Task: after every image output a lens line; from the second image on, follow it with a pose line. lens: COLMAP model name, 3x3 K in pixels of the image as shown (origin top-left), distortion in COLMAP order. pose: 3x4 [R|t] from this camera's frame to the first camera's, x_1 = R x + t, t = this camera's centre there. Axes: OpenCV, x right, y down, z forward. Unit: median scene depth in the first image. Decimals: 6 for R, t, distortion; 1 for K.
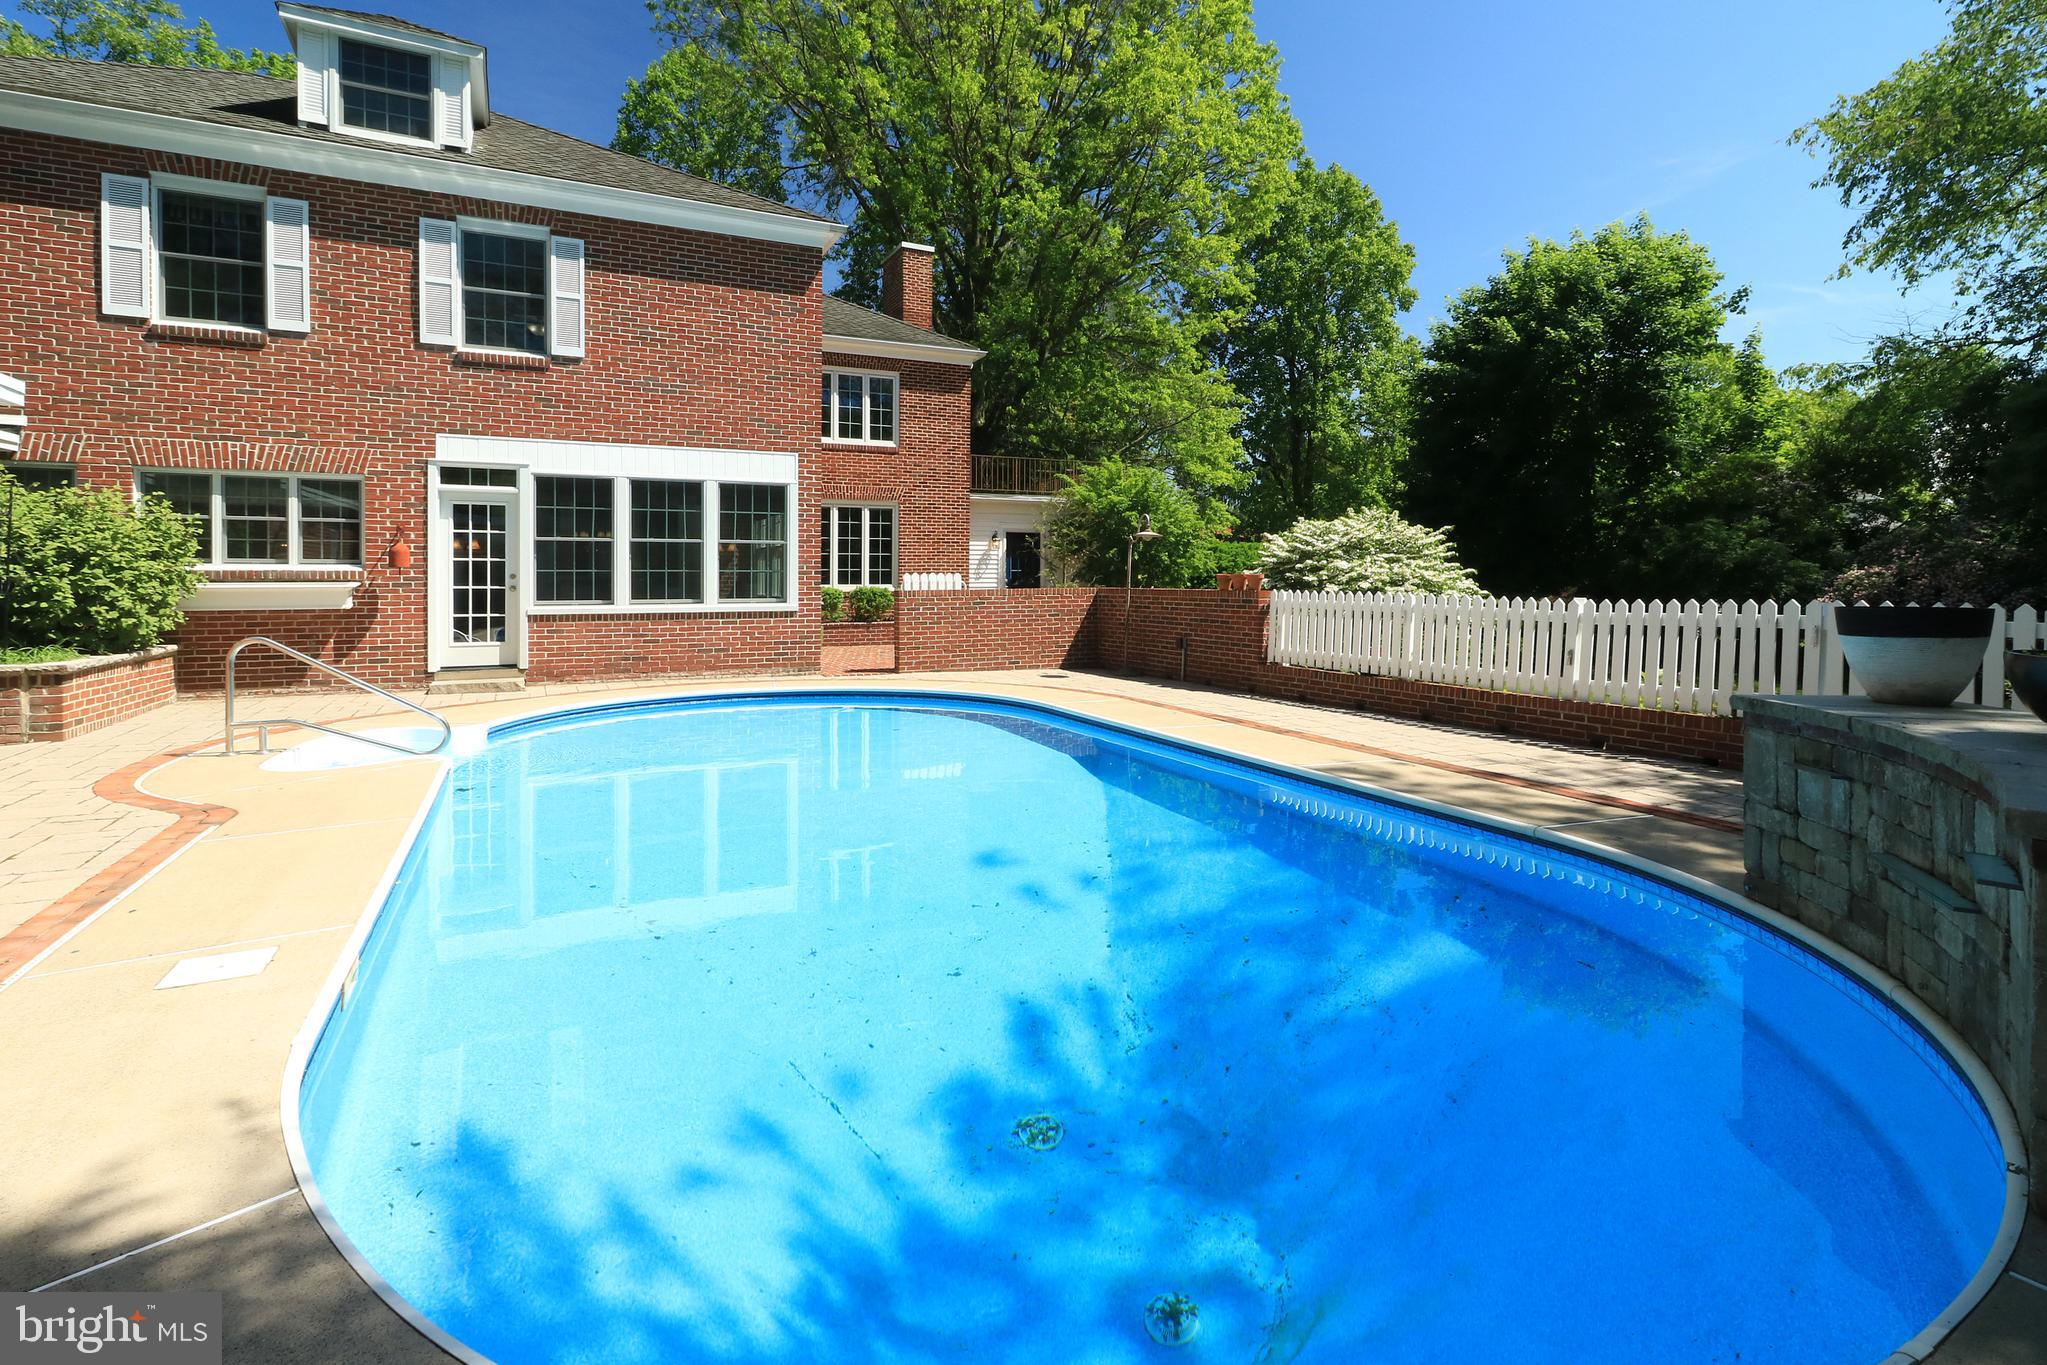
lens RADIAL K [[990.2, 0, 1016.7], [0, 990.2, 585.5], [0, 0, 1]] dist [0.000298, 0.000109]
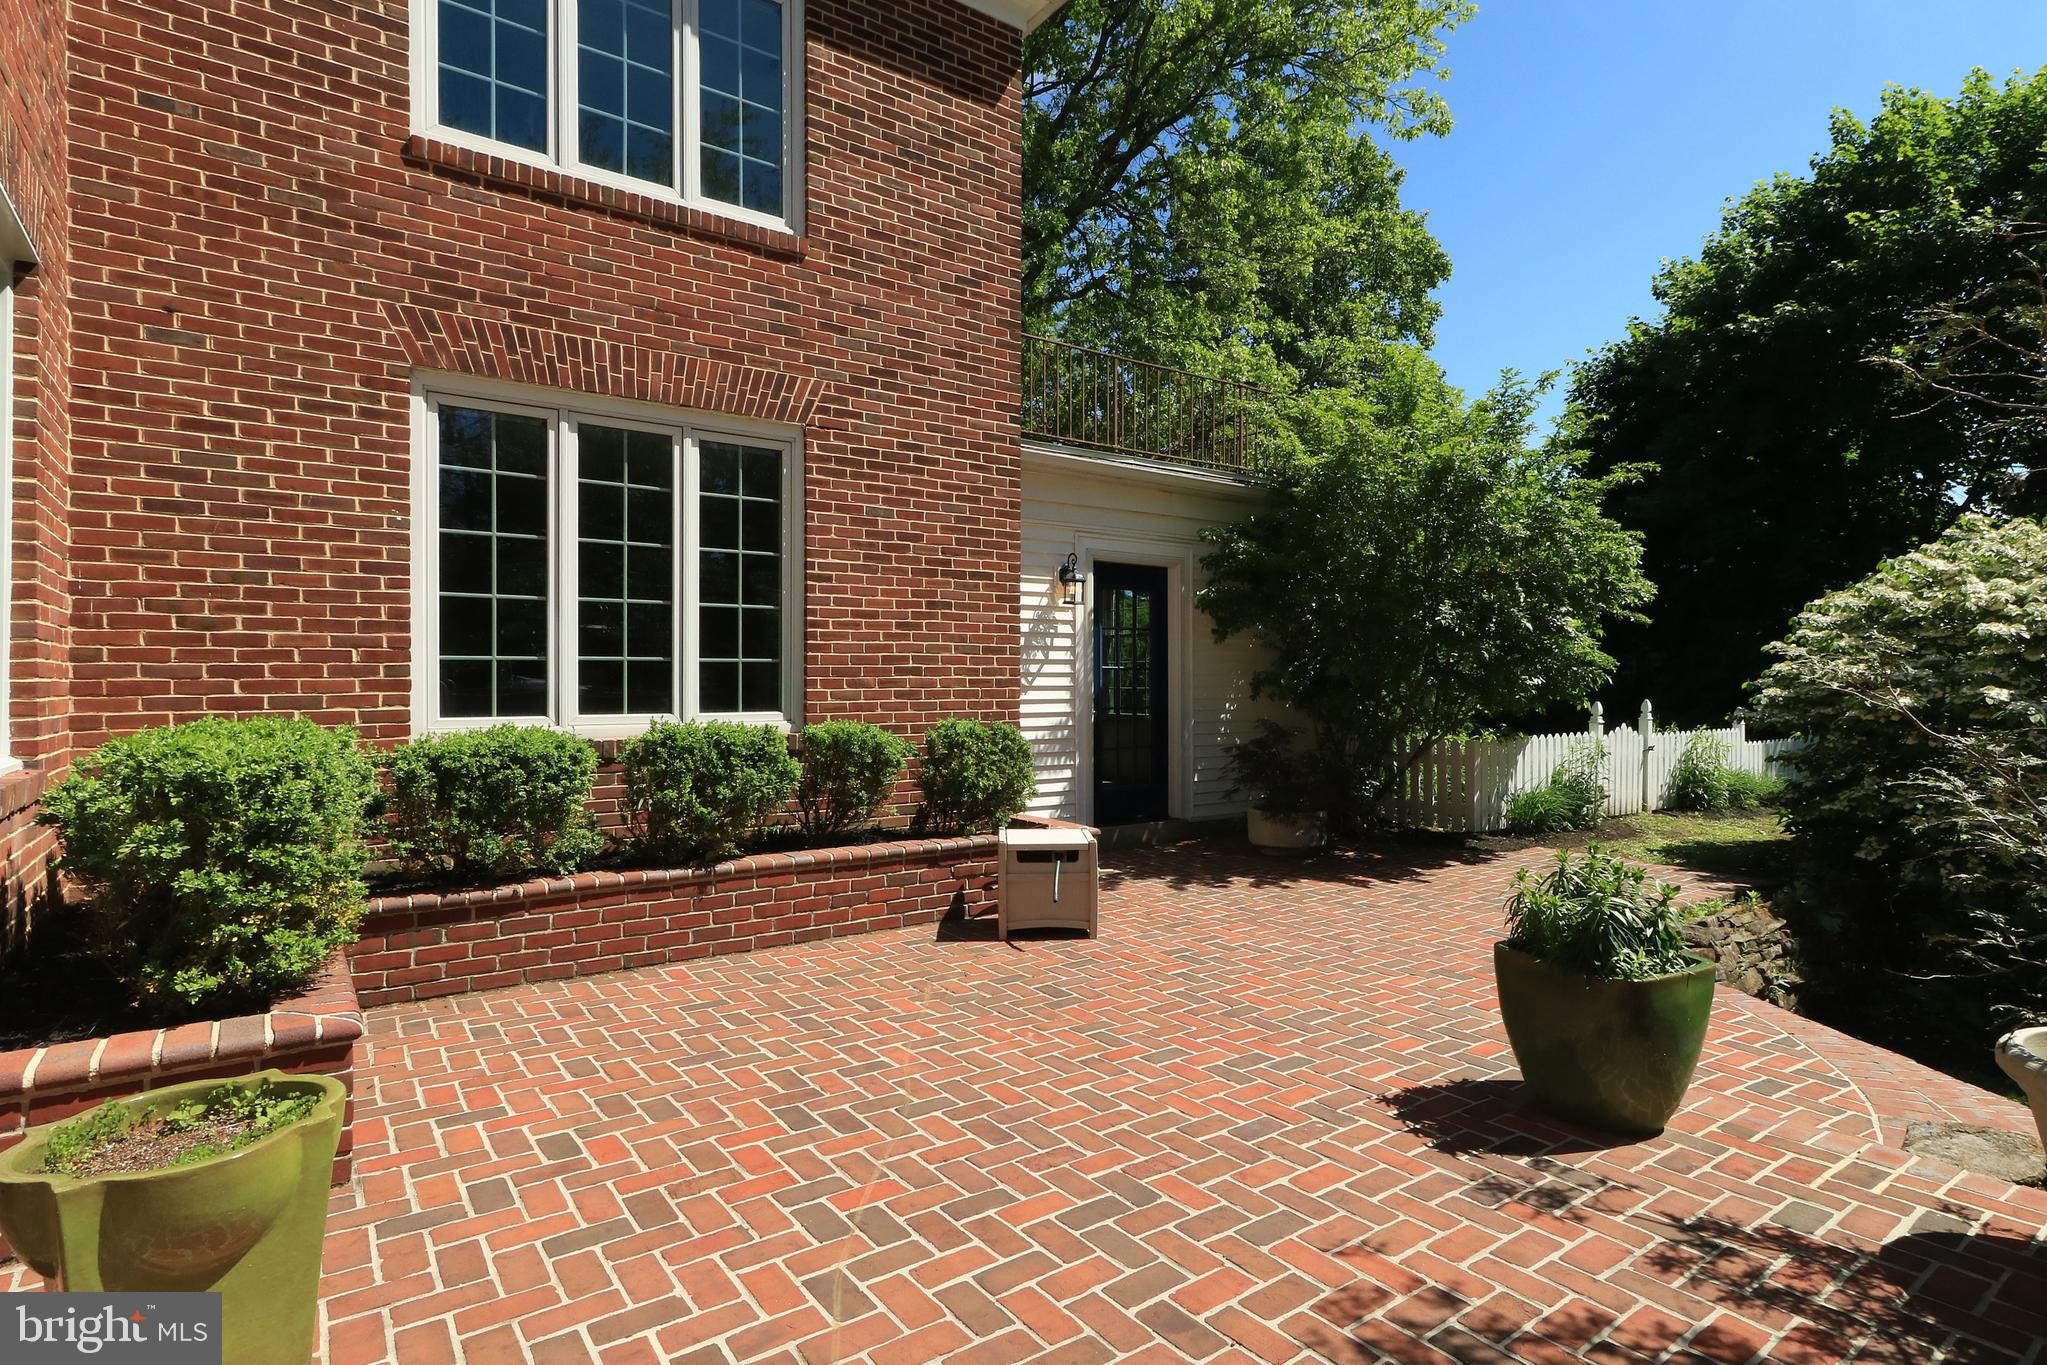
lens RADIAL K [[1039.5, 0, 1023.5], [0, 1039.5, 682.5], [0, 0, 1]] dist [0.005037, 0.000741]
pose [[0.983967, -0.005459, 0.178268, -0.111330], [0.008841, 0.999796, -0.018182, -0.003378], [-0.178133, 0.019467, 0.983814, 0.694534]]
